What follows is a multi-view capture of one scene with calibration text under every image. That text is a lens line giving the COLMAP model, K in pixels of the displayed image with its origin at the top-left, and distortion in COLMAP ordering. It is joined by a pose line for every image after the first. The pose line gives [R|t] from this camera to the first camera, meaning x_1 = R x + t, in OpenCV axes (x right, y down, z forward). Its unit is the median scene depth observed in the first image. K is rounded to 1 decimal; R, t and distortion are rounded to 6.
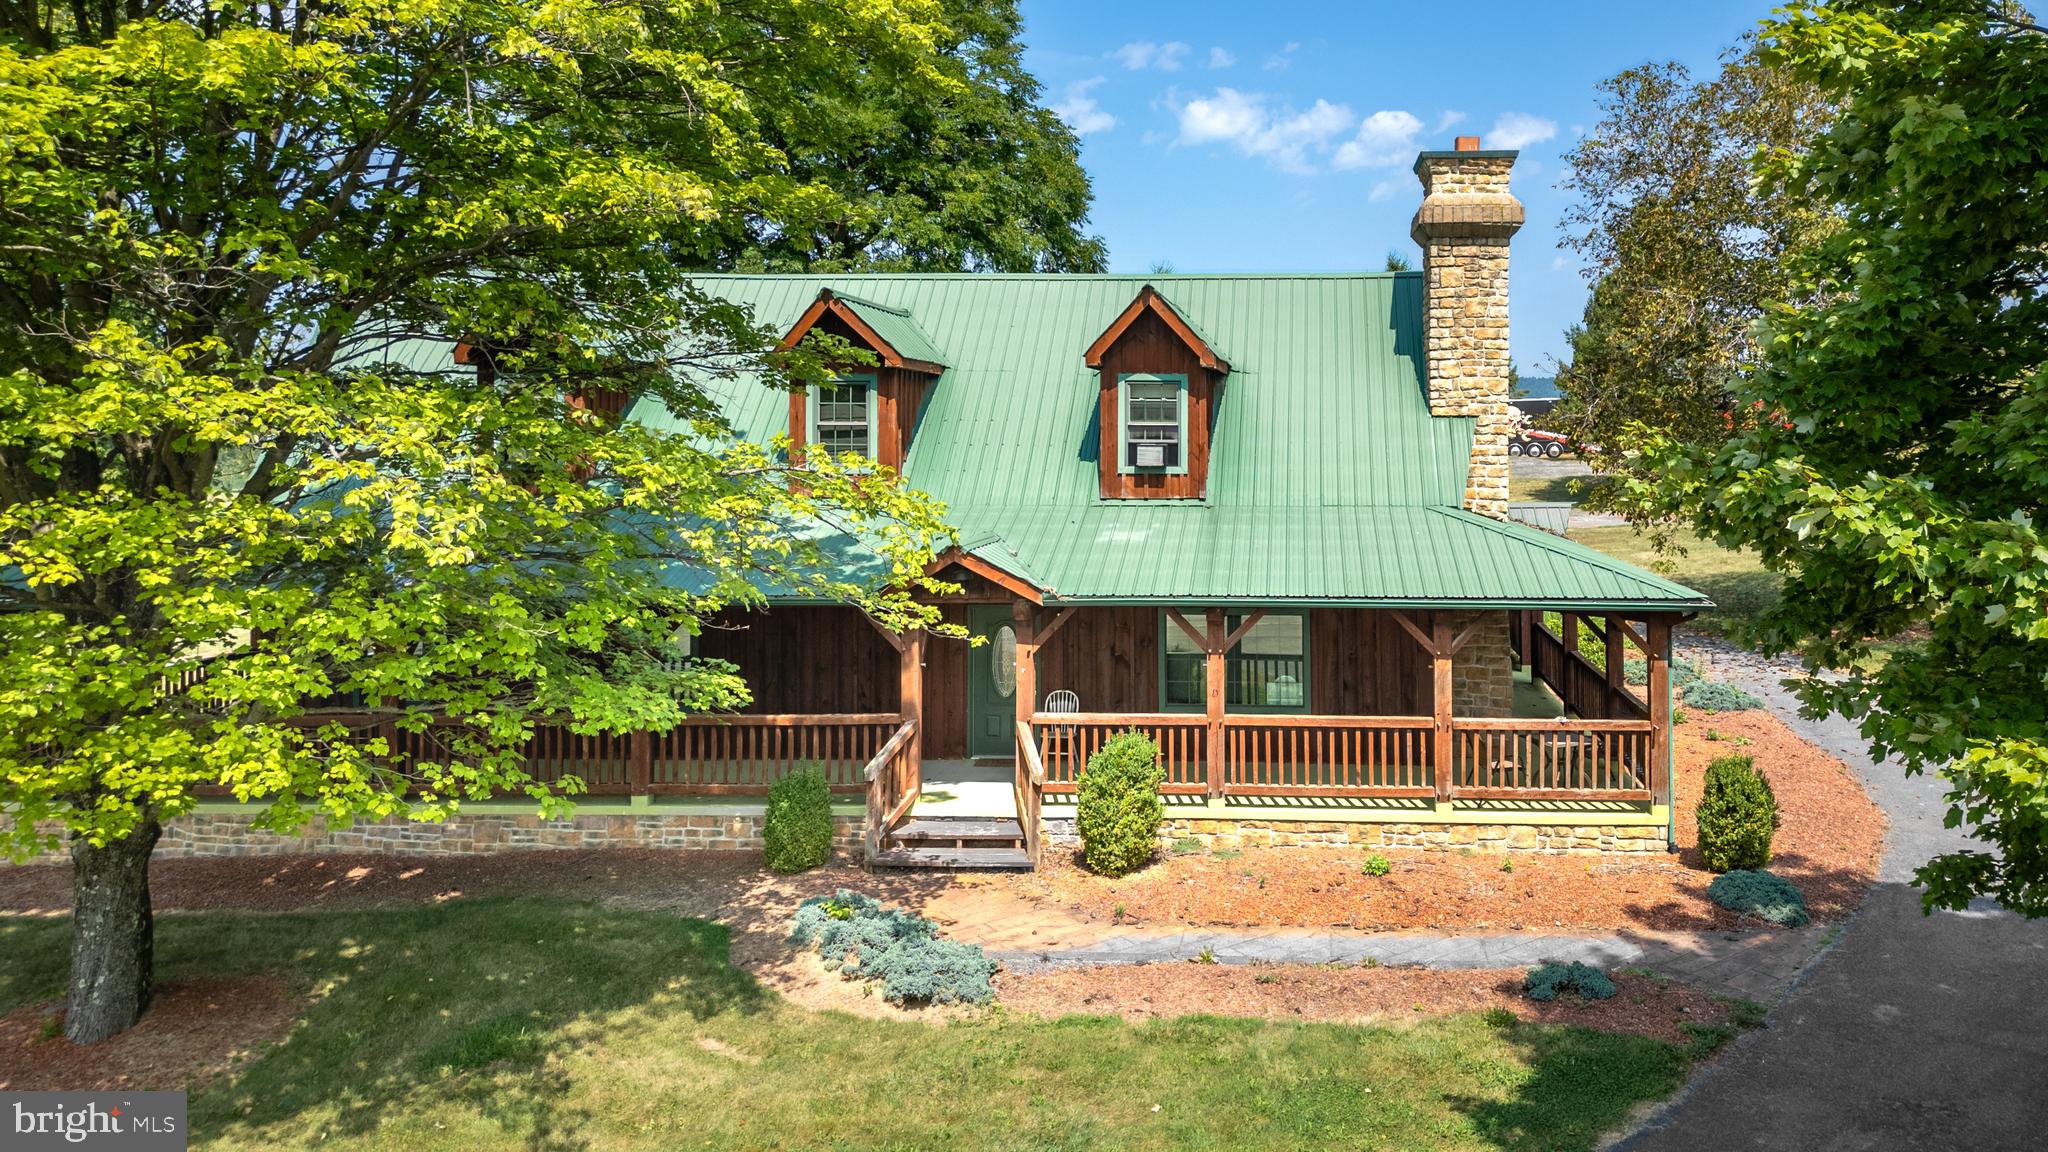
lens RADIAL K [[1458.3, 0, 1043.6], [0, 1458.3, 449.7], [0, 0, 1]] dist [0.075508, -0.025240]
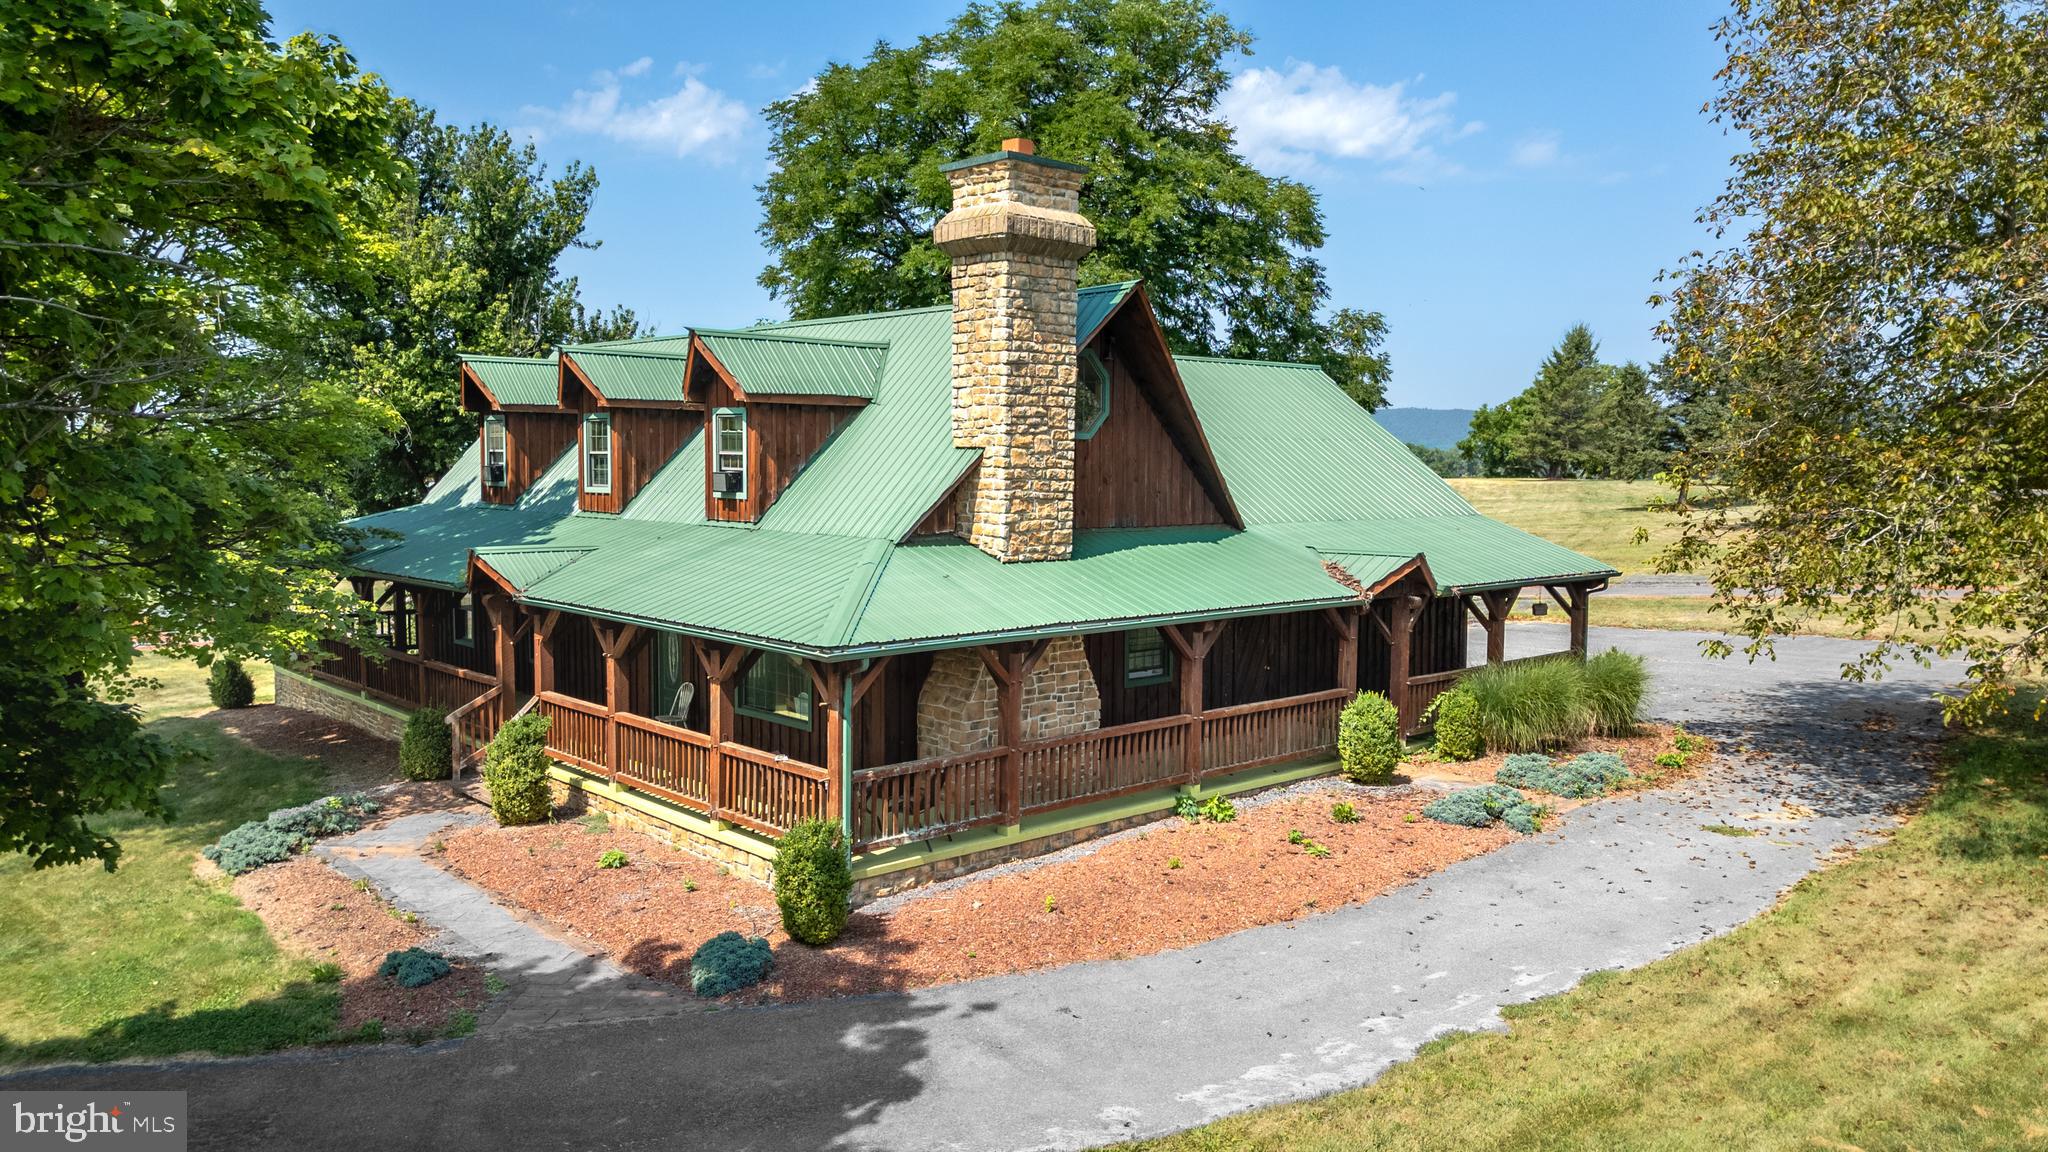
lens RADIAL K [[1458.3, 0, 1036.7], [0, 1458.3, 575.4], [0, 0, 1]] dist [0.075508, -0.025240]
pose [[0.717385, 0.064305, -0.693703, 0.970870], [-0.013156, 0.996804, 0.078796, -0.015618], [0.696553, -0.047400, 0.715938, 0.353870]]
